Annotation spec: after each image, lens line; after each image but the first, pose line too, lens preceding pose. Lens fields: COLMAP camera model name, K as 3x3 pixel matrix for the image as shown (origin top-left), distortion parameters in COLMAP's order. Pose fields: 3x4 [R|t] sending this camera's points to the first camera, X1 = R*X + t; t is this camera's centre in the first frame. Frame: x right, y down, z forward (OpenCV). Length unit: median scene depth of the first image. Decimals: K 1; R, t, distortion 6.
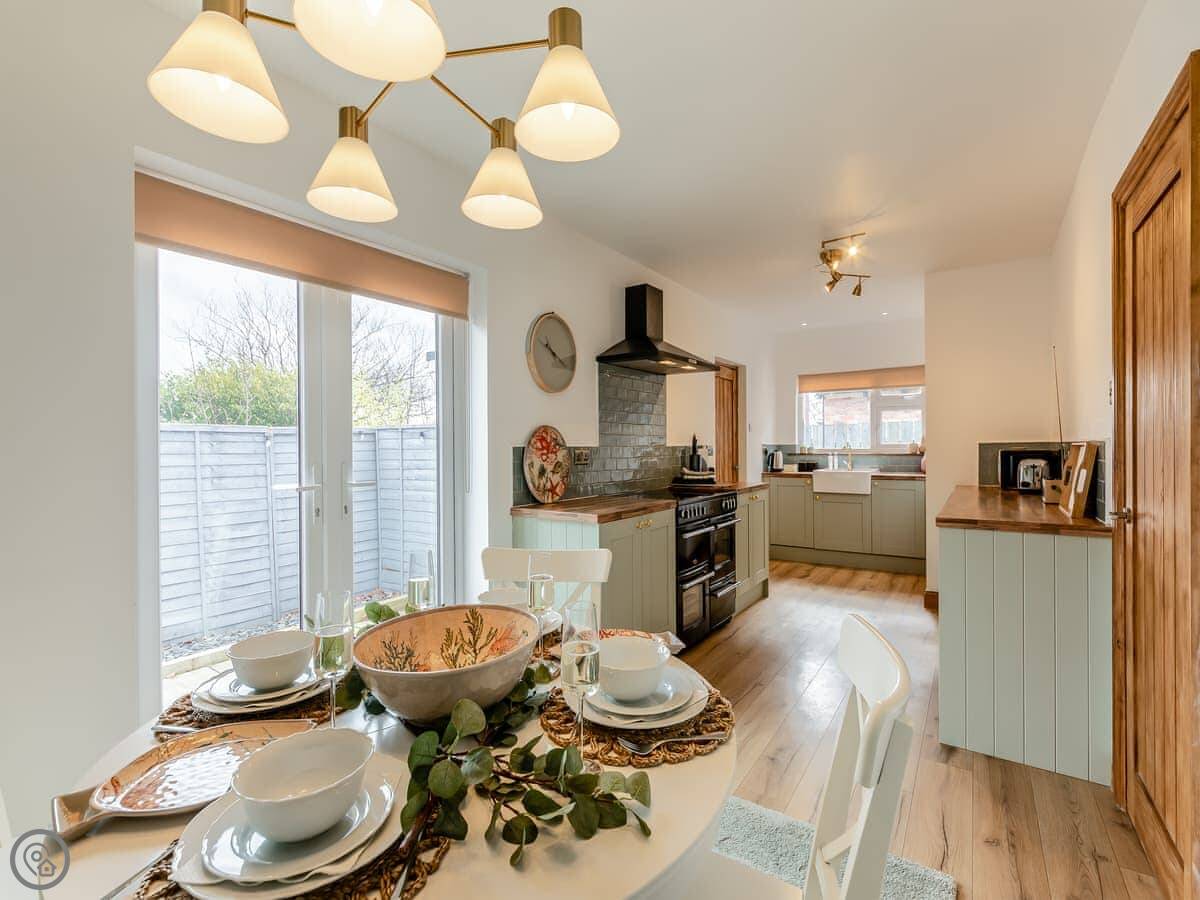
lens RADIAL K [[540.9, 0, 593.5], [0, 540.9, 448.4], [0, 0, 1]] dist [-0.005605, -0.000915]
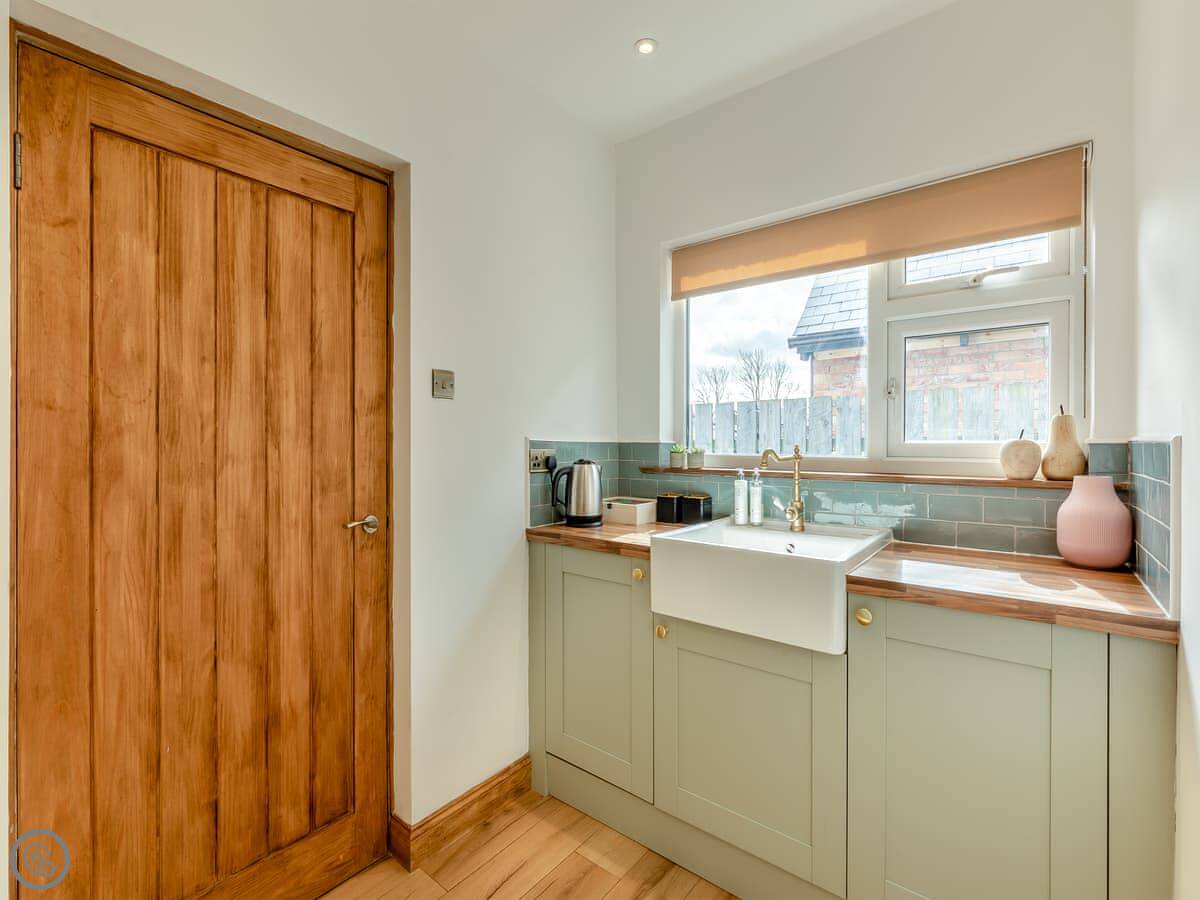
lens RADIAL K [[540.9, 0, 605.7], [0, 540.9, 443.2], [0, 0, 1]] dist [-0.005605, -0.000915]
pose [[0.998796, 0.007541, -0.048476, 0.369405], [-0.007452, 0.999970, 0.002013, -0.007257], [0.048490, -0.001649, 0.998822, 0.669116]]
